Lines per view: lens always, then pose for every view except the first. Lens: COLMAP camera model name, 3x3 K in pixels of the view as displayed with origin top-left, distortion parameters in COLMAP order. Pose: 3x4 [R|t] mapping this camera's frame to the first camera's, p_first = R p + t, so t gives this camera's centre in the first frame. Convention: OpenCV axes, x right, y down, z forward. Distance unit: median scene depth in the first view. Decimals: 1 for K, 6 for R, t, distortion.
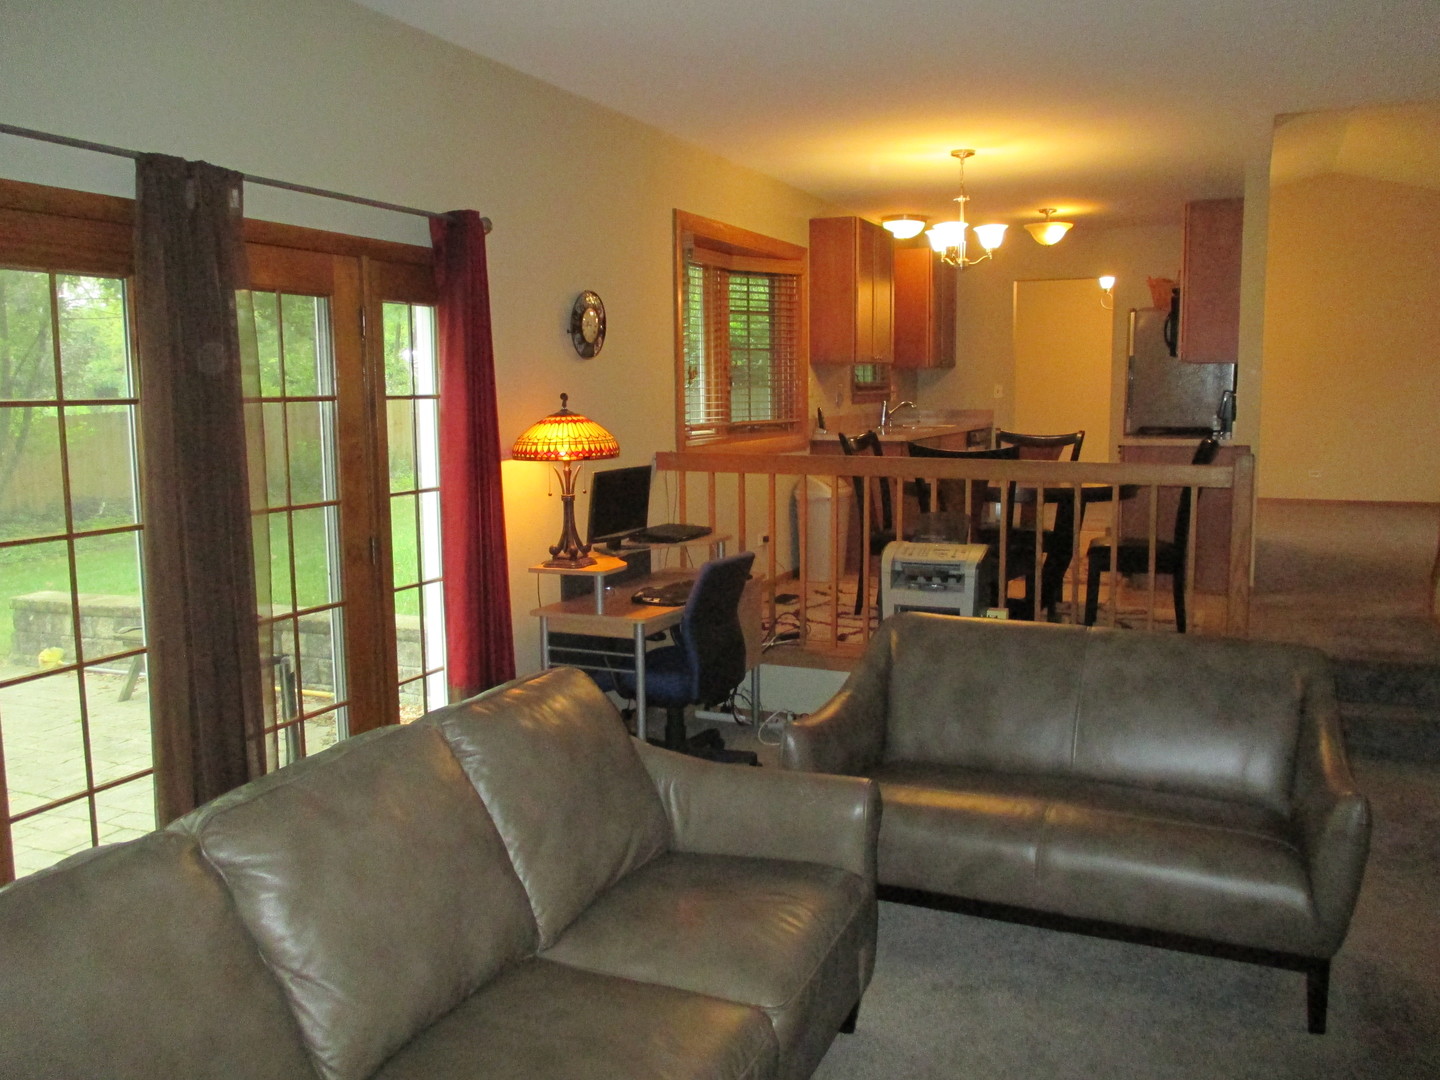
lens RADIAL K [[1200.8, 0, 716.8], [0, 1200.8, 539.3], [0, 0, 1]] dist [-0.018291, -0.008181]
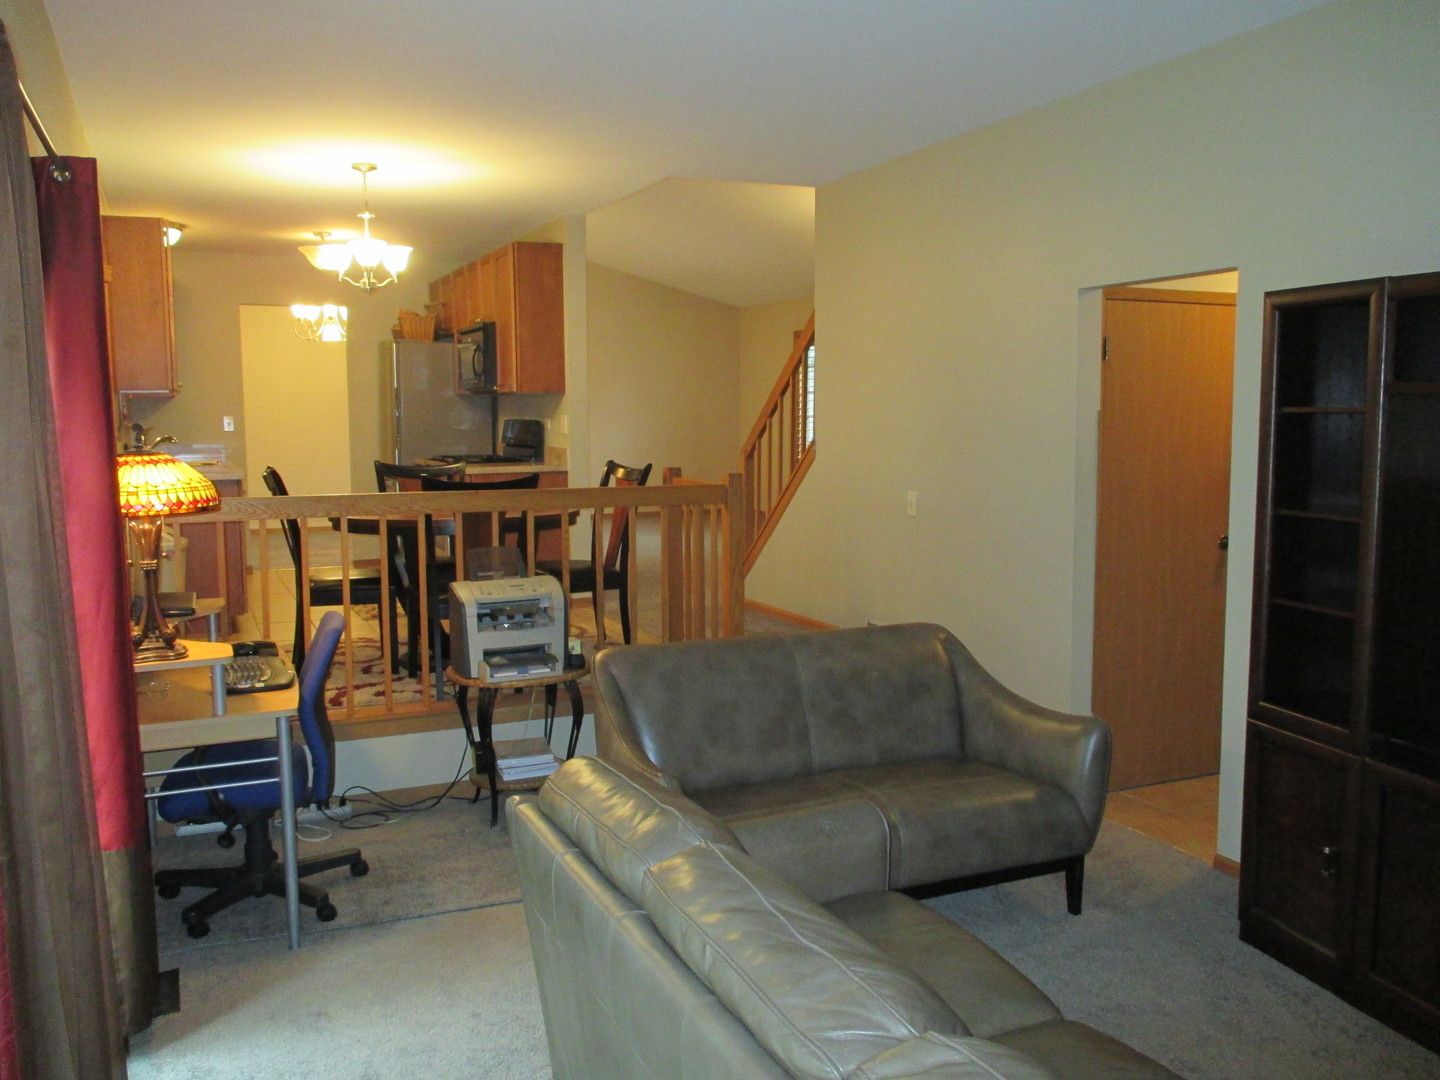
lens RADIAL K [[1200.8, 0, 719.5], [0, 1200.8, 540.3], [0, 0, 1]] dist [-0.018291, -0.008181]
pose [[0.667628, -0.077429, 0.740457, -0.396083], [0.097669, 0.995090, 0.015994, -0.025381], [-0.738060, 0.061642, 0.671913, 0.230133]]
